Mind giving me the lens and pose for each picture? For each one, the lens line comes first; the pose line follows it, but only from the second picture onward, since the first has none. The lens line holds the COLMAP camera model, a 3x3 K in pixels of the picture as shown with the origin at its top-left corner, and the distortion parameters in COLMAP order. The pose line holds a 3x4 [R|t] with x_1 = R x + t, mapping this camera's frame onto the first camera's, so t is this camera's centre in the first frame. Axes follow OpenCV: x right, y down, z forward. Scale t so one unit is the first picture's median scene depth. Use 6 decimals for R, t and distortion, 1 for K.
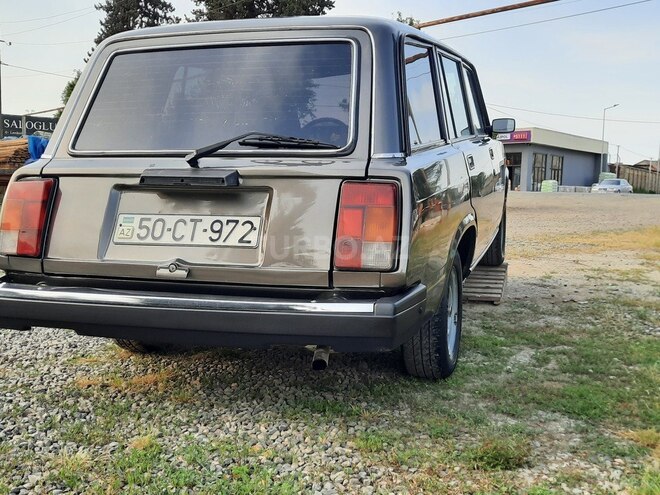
lens RADIAL K [[745.9, 0, 323.1], [0, 745.9, 244.7], [0, 0, 1]] dist [0.071845, -0.125396]
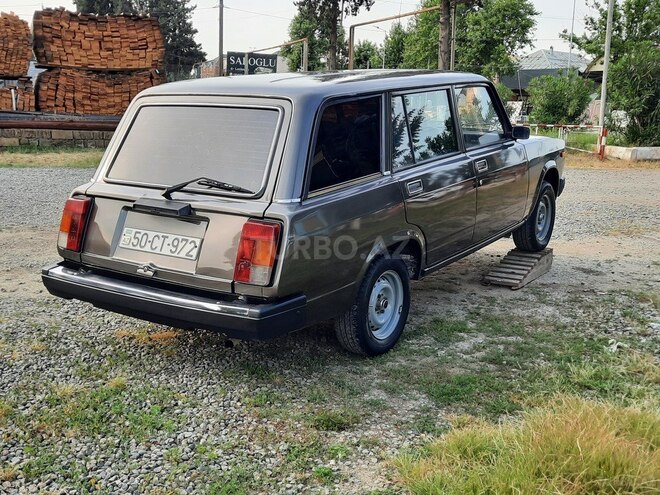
lens RADIAL K [[745.9, 0, 323.1], [0, 745.9, 244.7], [0, 0, 1]] dist [0.071845, -0.125396]
pose [[0.957522, 0.064689, -0.281011, 0.531624], [-0.038454, 0.994454, 0.097893, -0.170475], [0.285785, -0.082929, 0.954699, -0.302532]]
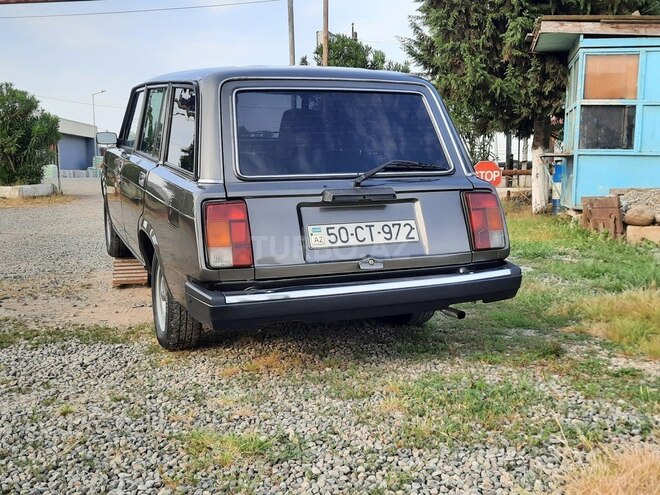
lens RADIAL K [[745.9, 0, 323.1], [0, 745.9, 244.7], [0, 0, 1]] dist [0.071845, -0.125396]
pose [[0.778396, -0.092103, 0.620980, -1.073558], [0.078237, 0.995700, 0.049611, -0.071997], [-0.622879, 0.009967, 0.782255, -0.007902]]
